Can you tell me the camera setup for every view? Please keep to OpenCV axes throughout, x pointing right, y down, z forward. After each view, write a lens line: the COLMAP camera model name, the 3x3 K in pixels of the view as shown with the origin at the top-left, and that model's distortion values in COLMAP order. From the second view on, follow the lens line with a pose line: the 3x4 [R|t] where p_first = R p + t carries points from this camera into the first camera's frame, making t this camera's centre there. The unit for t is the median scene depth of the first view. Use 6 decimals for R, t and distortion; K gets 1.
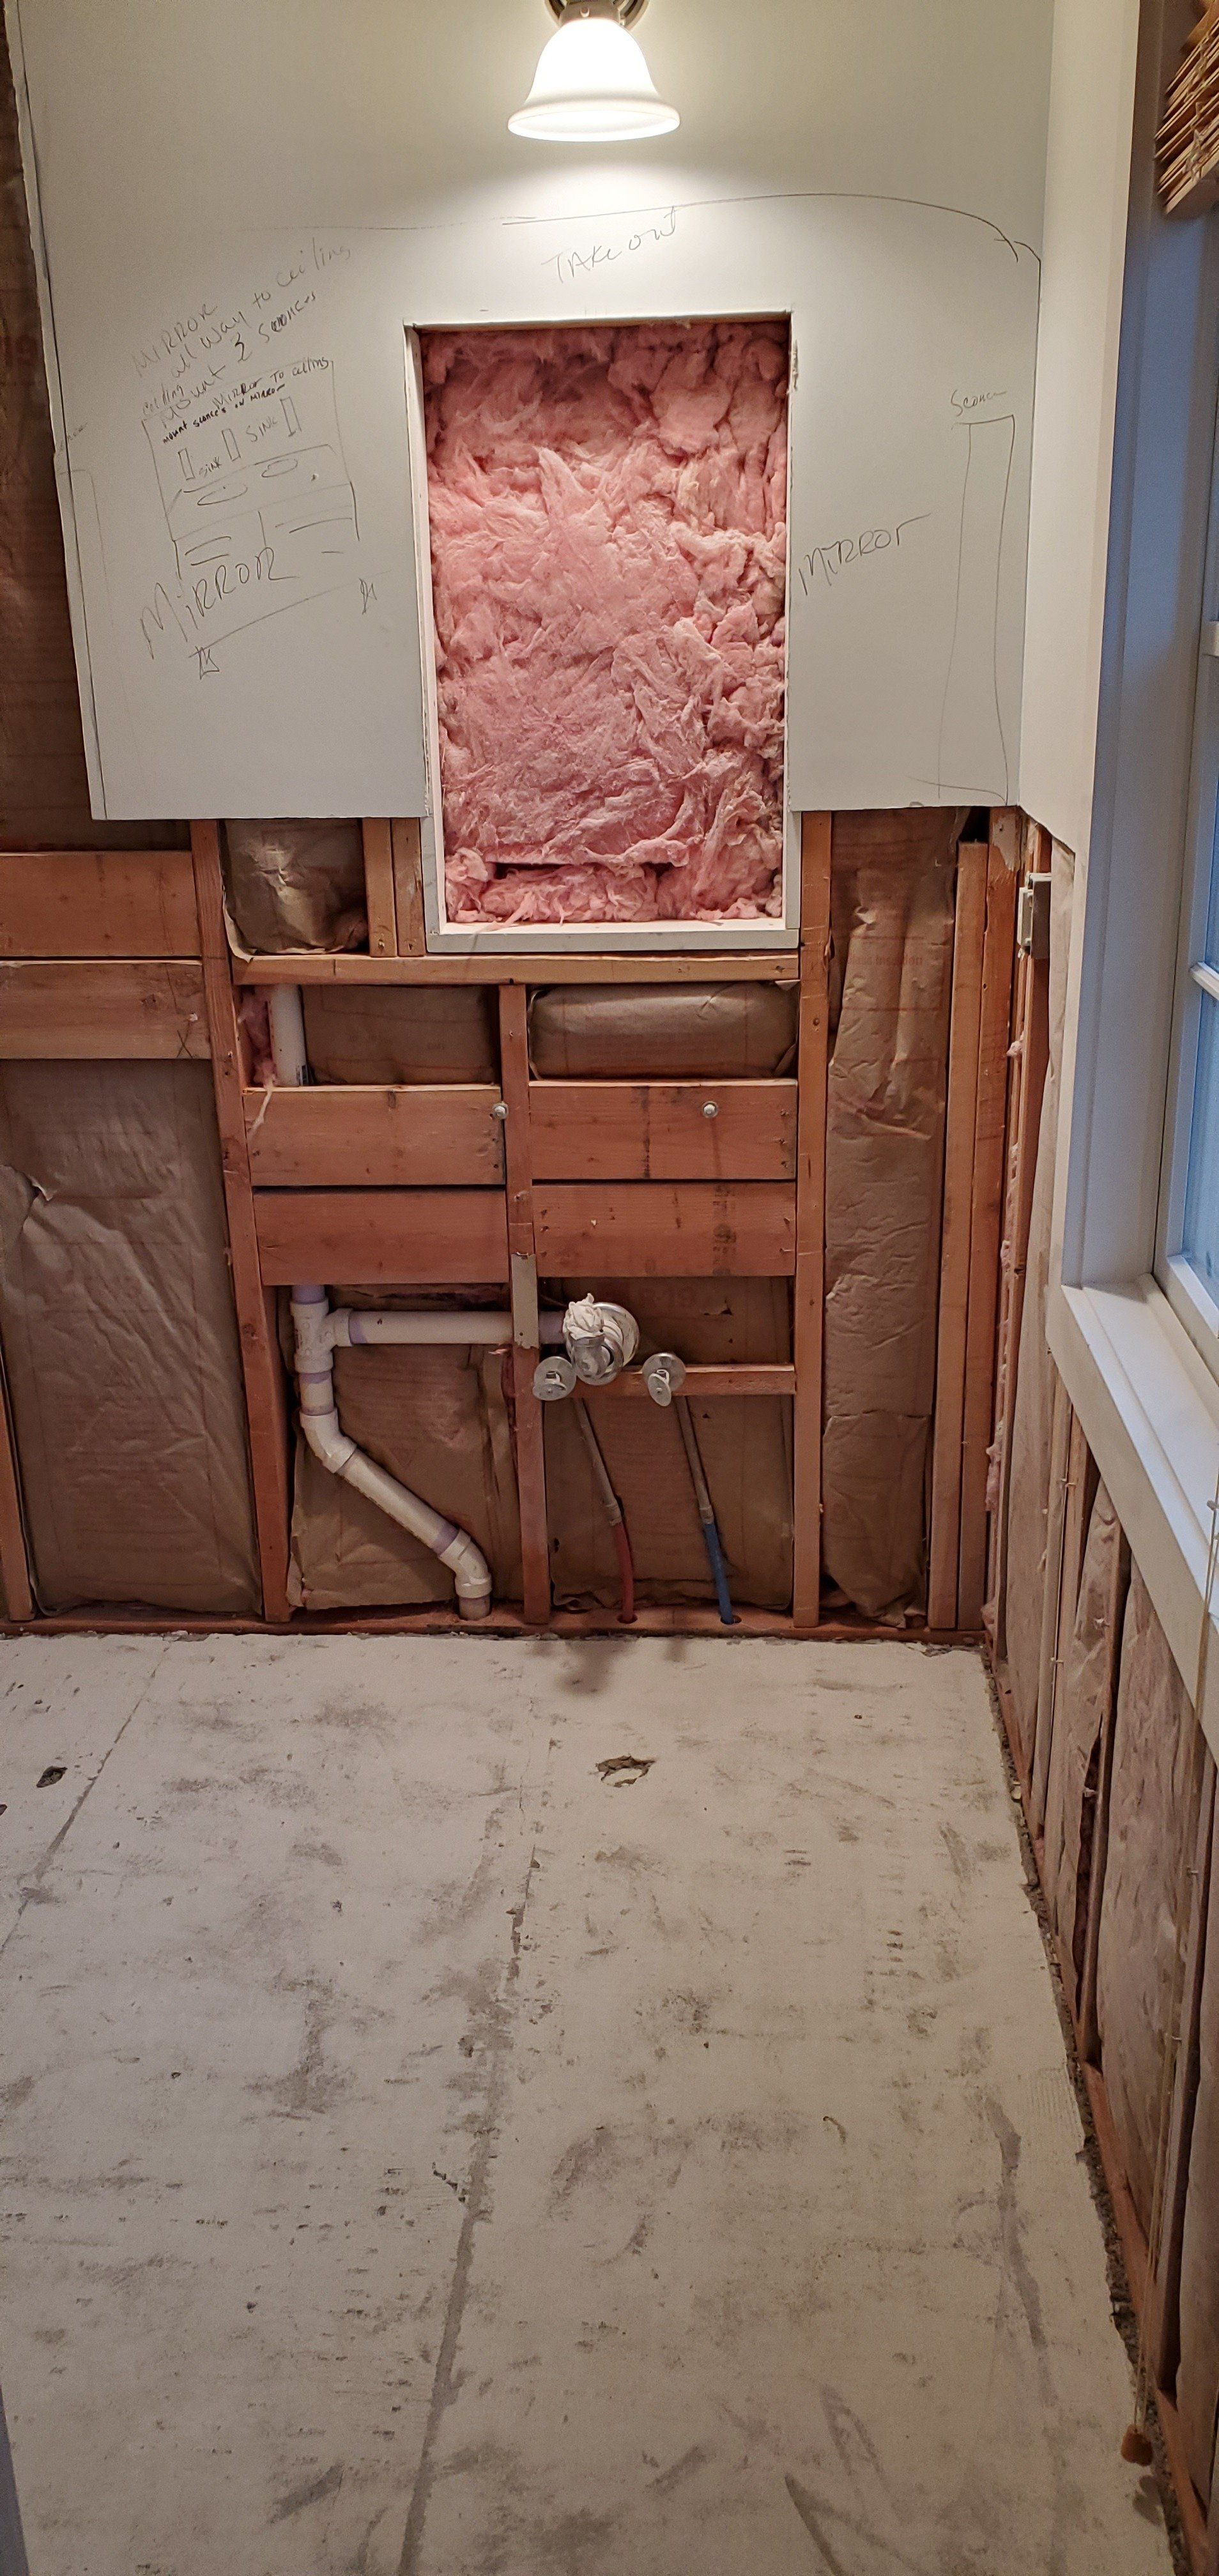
lens RADIAL K [[2008.3, 0, 611.2], [0, 2008.3, 1297.1], [0, 0, 1]] dist [0.007139, -0.039768]
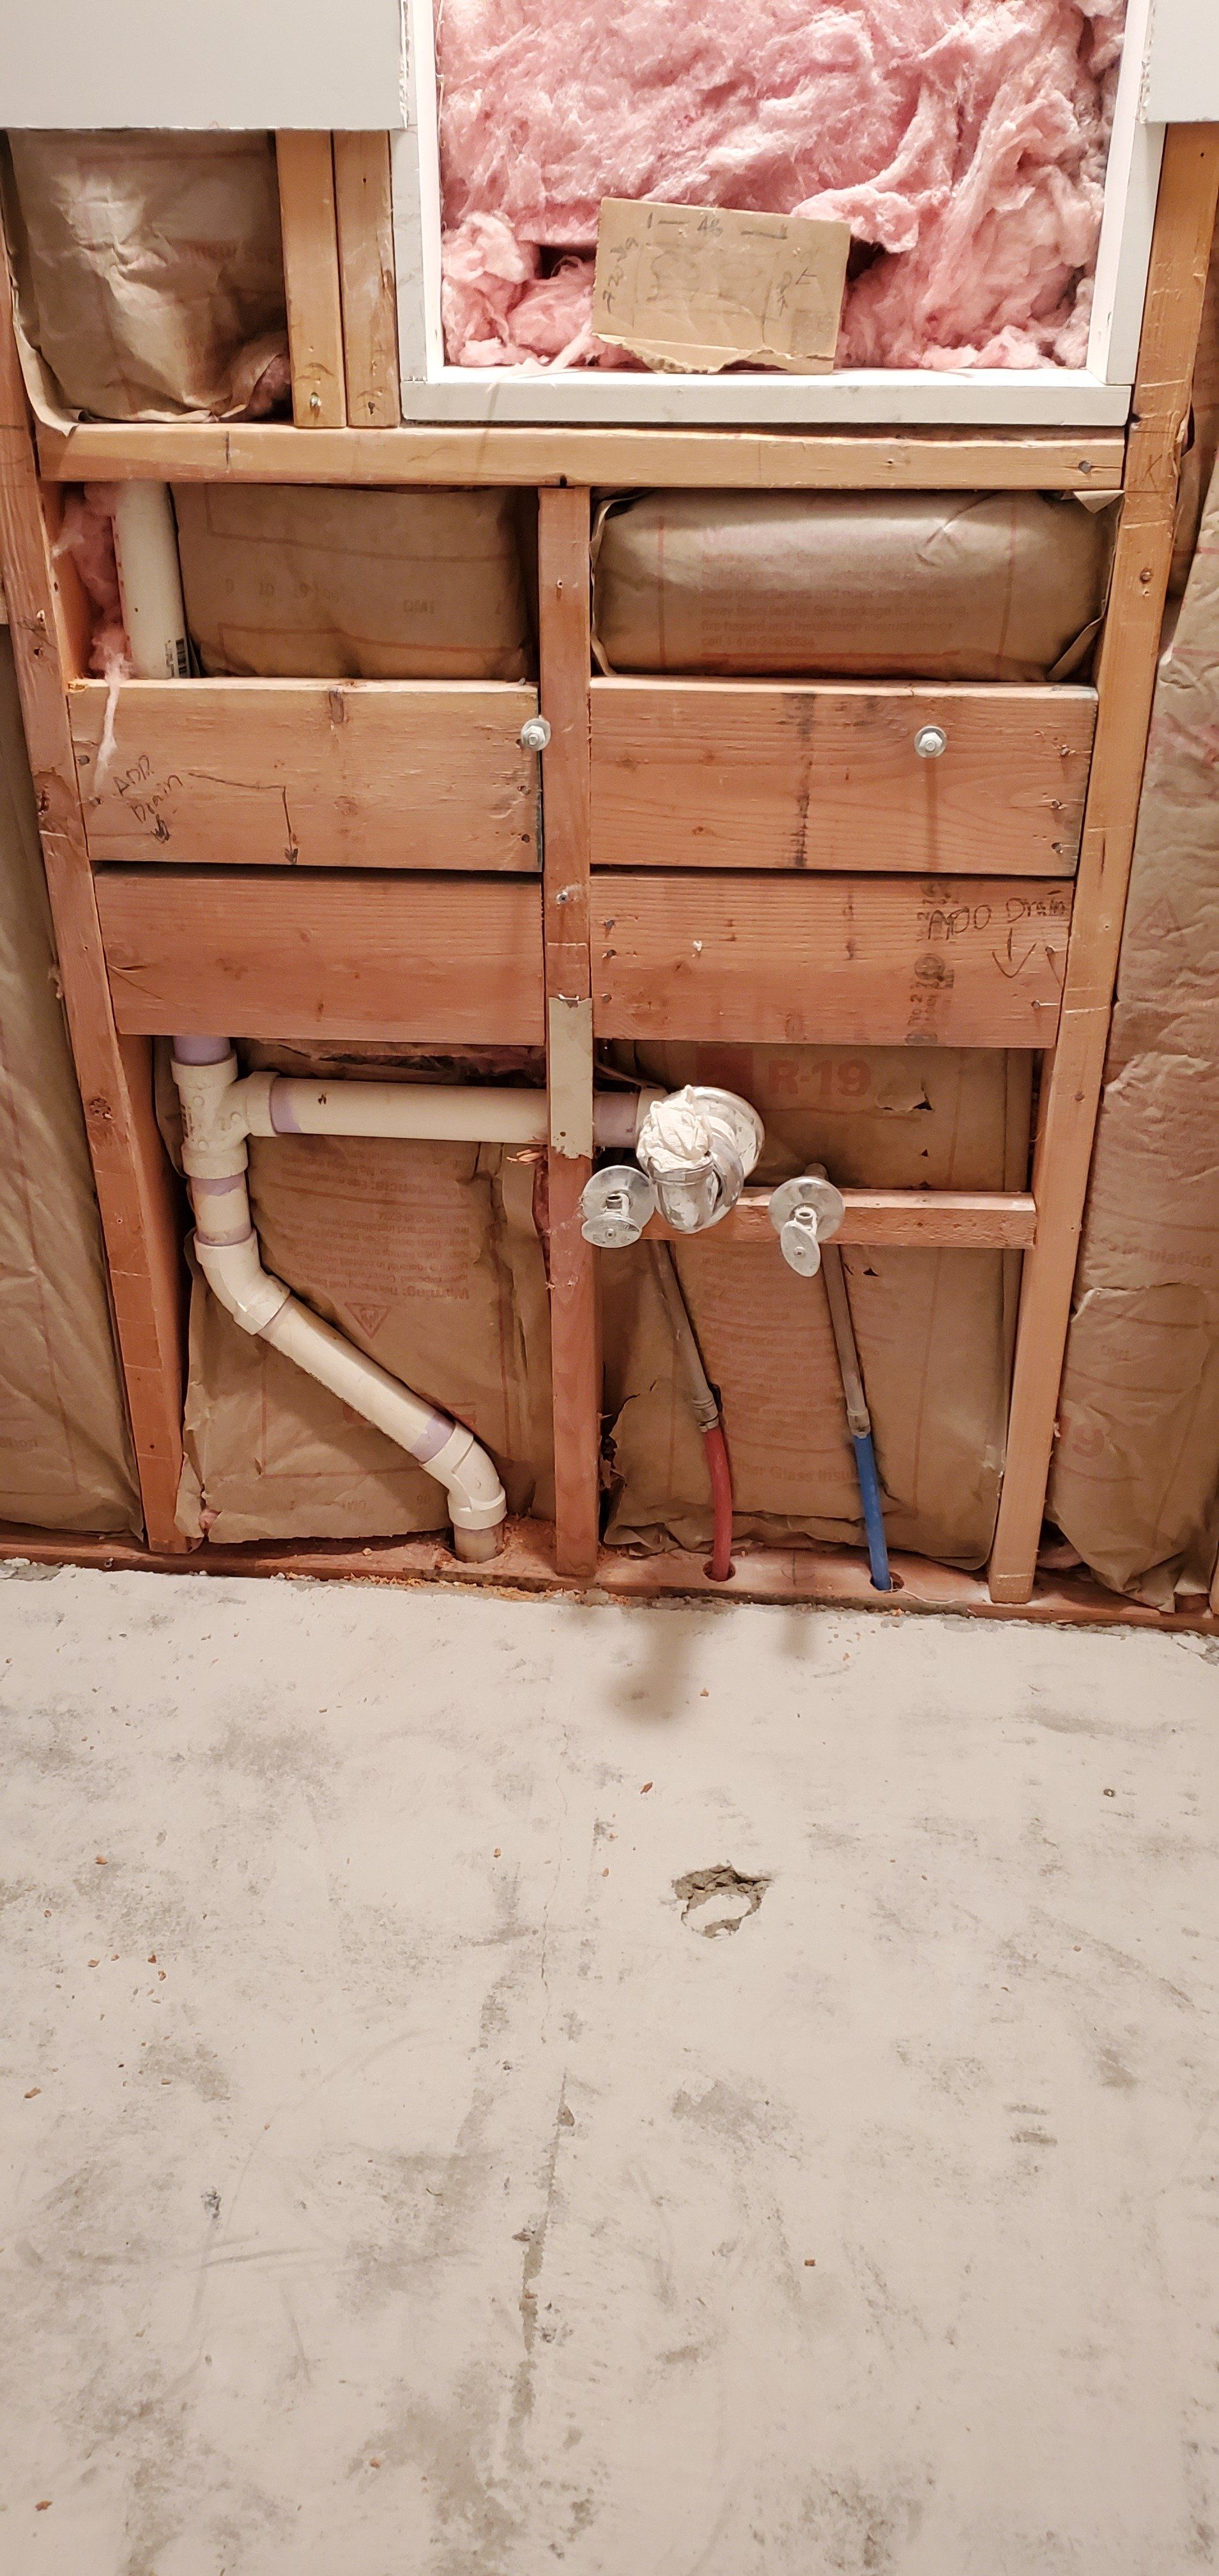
lens RADIAL K [[2008.3, 0, 574.5], [0, 2008.3, 1274.3], [0, 0, 1]] dist [0.007139, -0.039768]
pose [[0.998968, 0.033104, -0.031095, -0.023086], [-0.026730, 0.982044, 0.186748, -0.051235], [0.036719, -0.185724, 0.981916, 0.437985]]
